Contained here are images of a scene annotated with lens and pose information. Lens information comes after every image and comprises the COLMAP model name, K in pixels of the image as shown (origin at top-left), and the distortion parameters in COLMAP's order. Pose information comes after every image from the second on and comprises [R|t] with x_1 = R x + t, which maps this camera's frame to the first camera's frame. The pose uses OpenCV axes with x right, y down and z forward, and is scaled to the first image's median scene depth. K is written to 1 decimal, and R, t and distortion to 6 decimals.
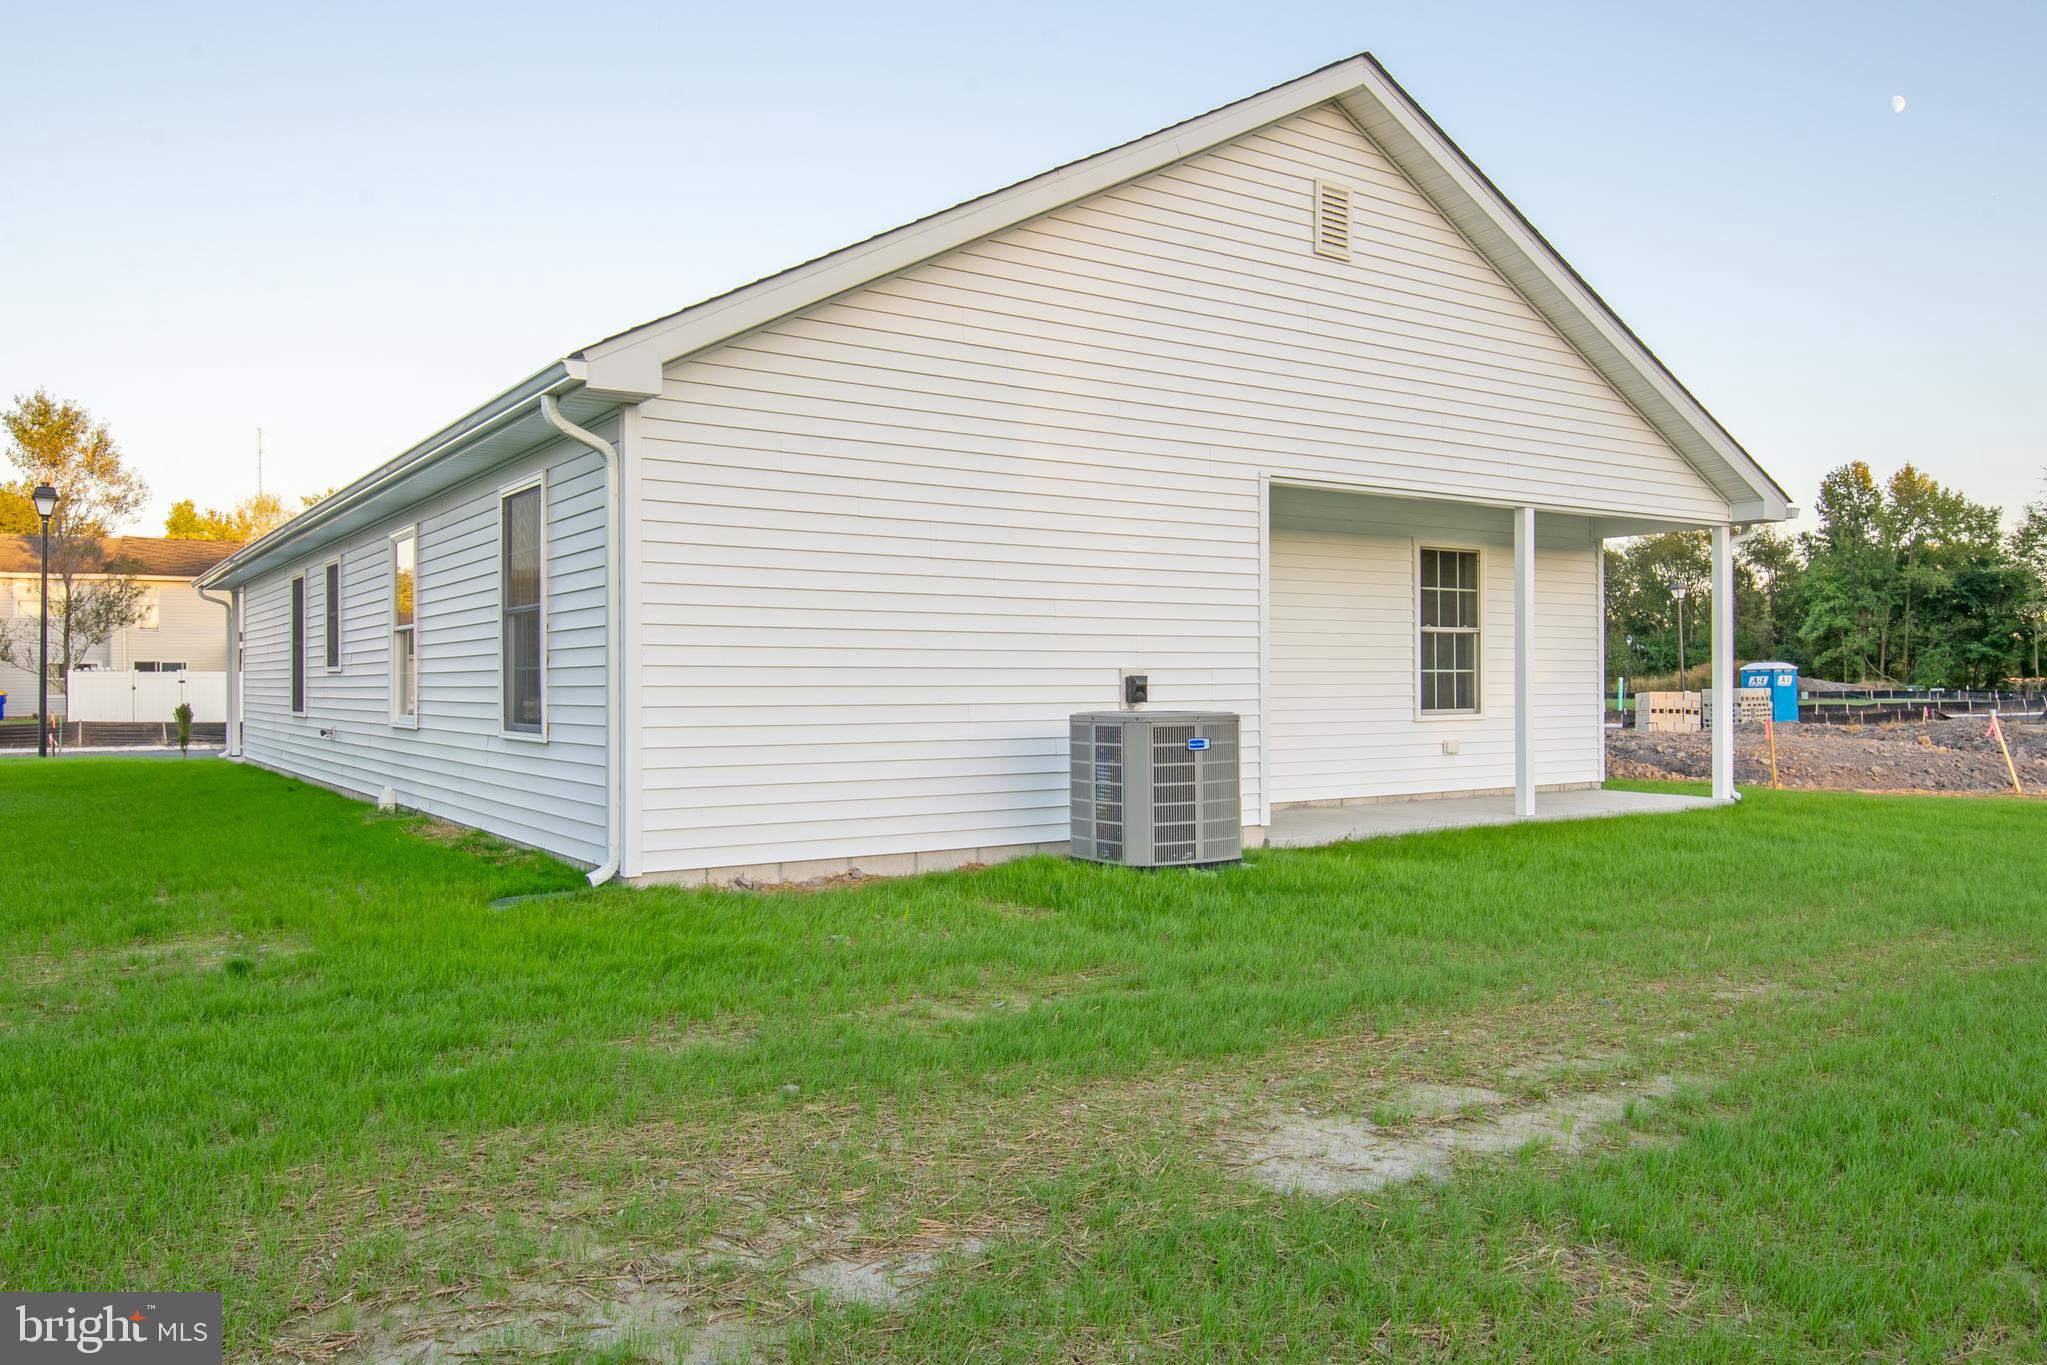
lens RADIAL K [[1453.6, 0, 1016.9], [0, 1453.6, 682.2], [0, 0, 1]] dist [0.030925, -0.000116]
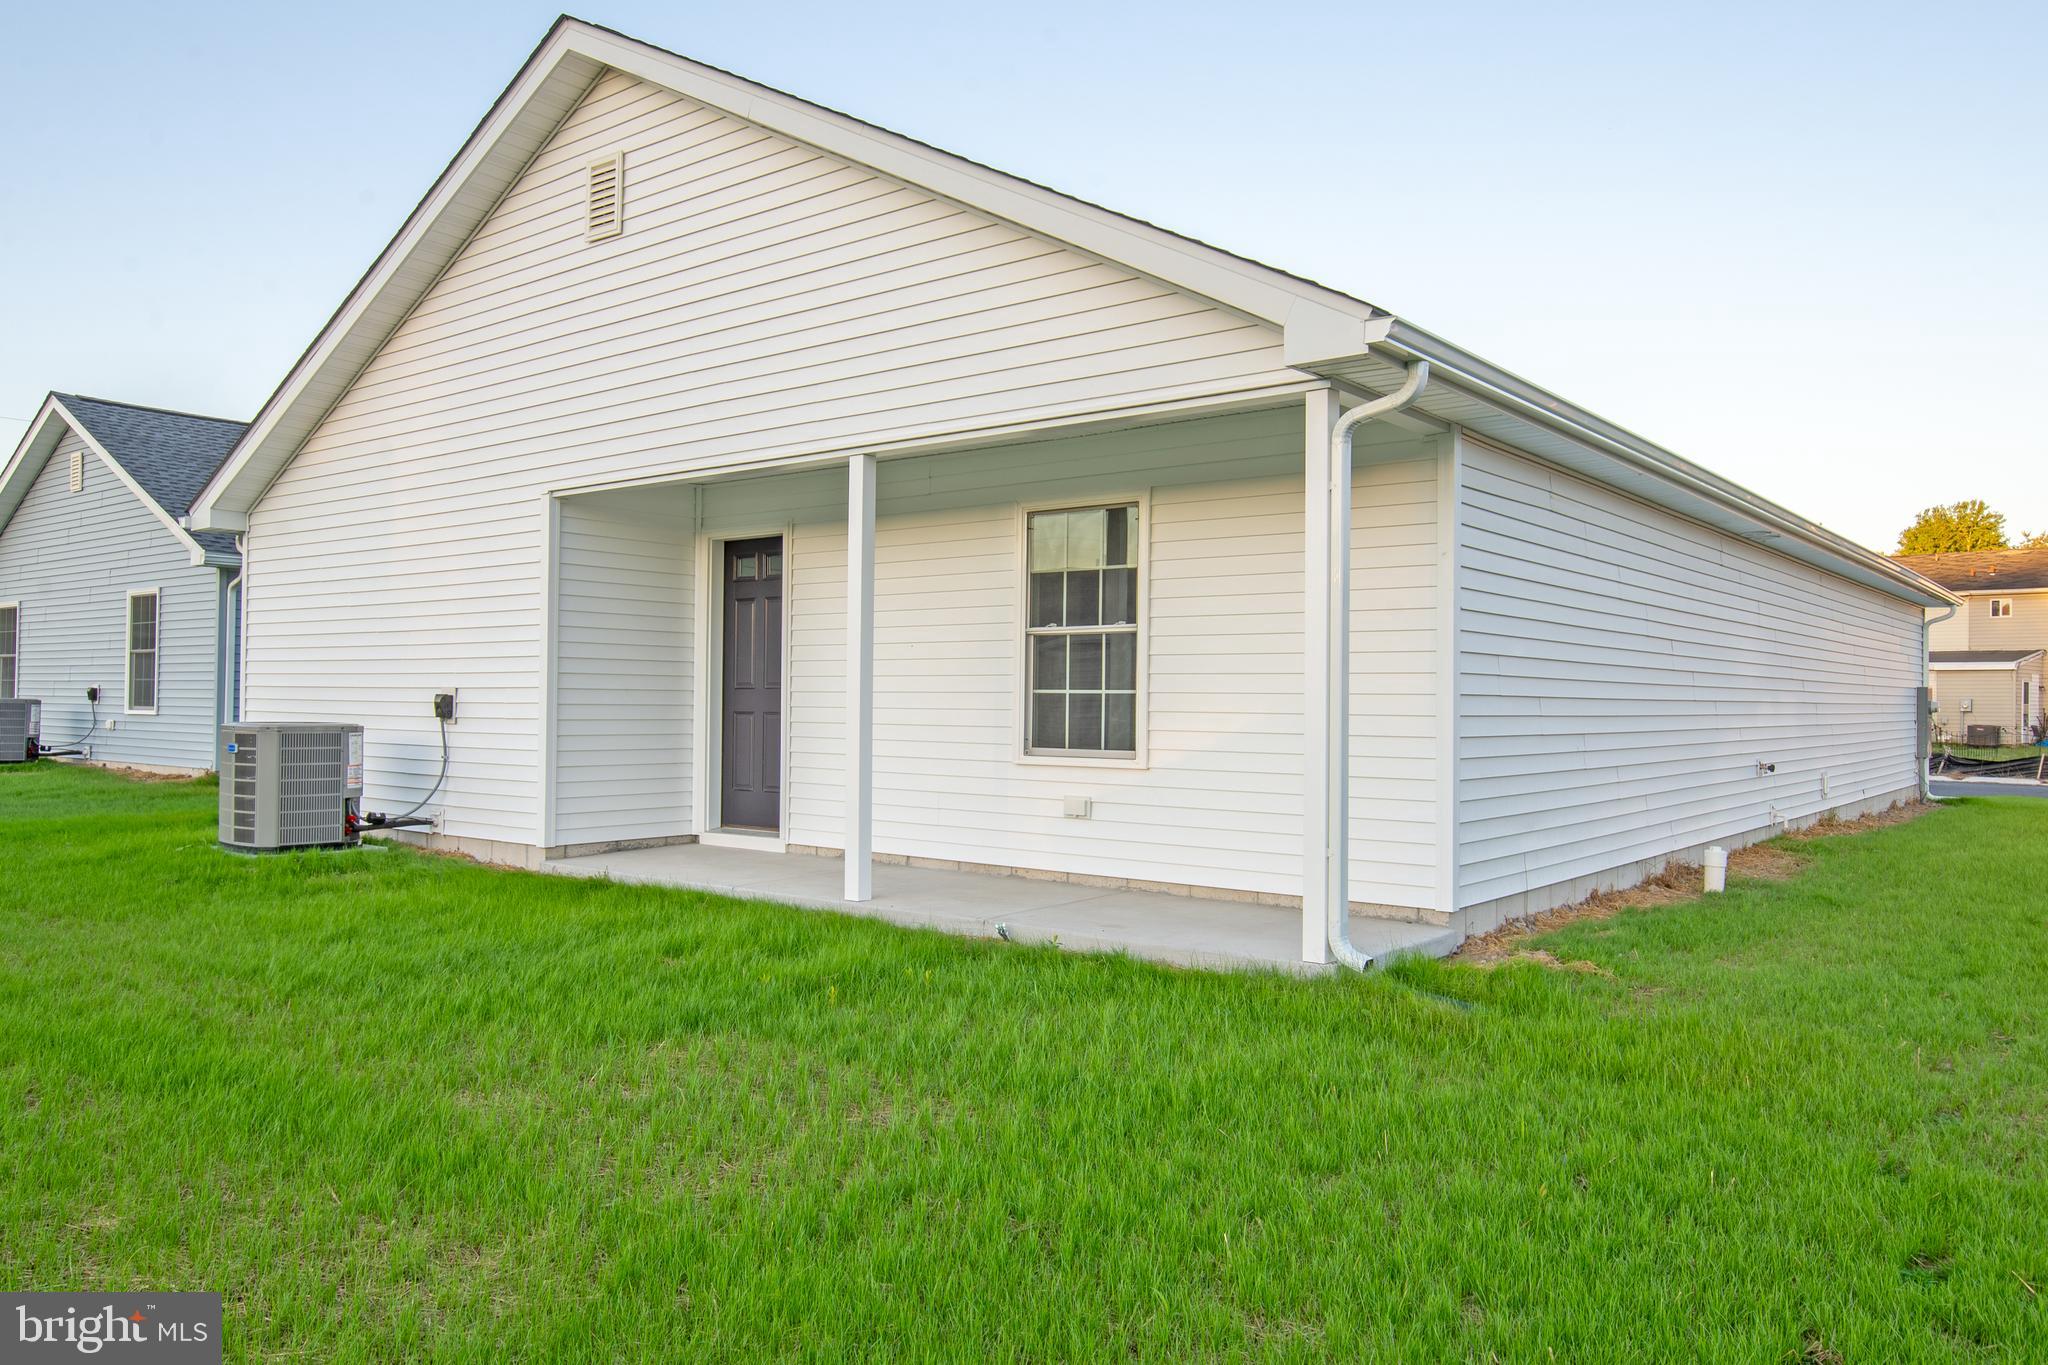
lens RADIAL K [[1454.3, 0, 1007.8], [0, 1454.3, 669.6], [0, 0, 1]] dist [0.030925, -0.000116]
pose [[0.282754, -0.006805, -0.959168, 1.029238], [-0.006583, 0.999938, -0.009035, -0.012946], [0.959170, 0.008869, 0.282691, 0.871039]]
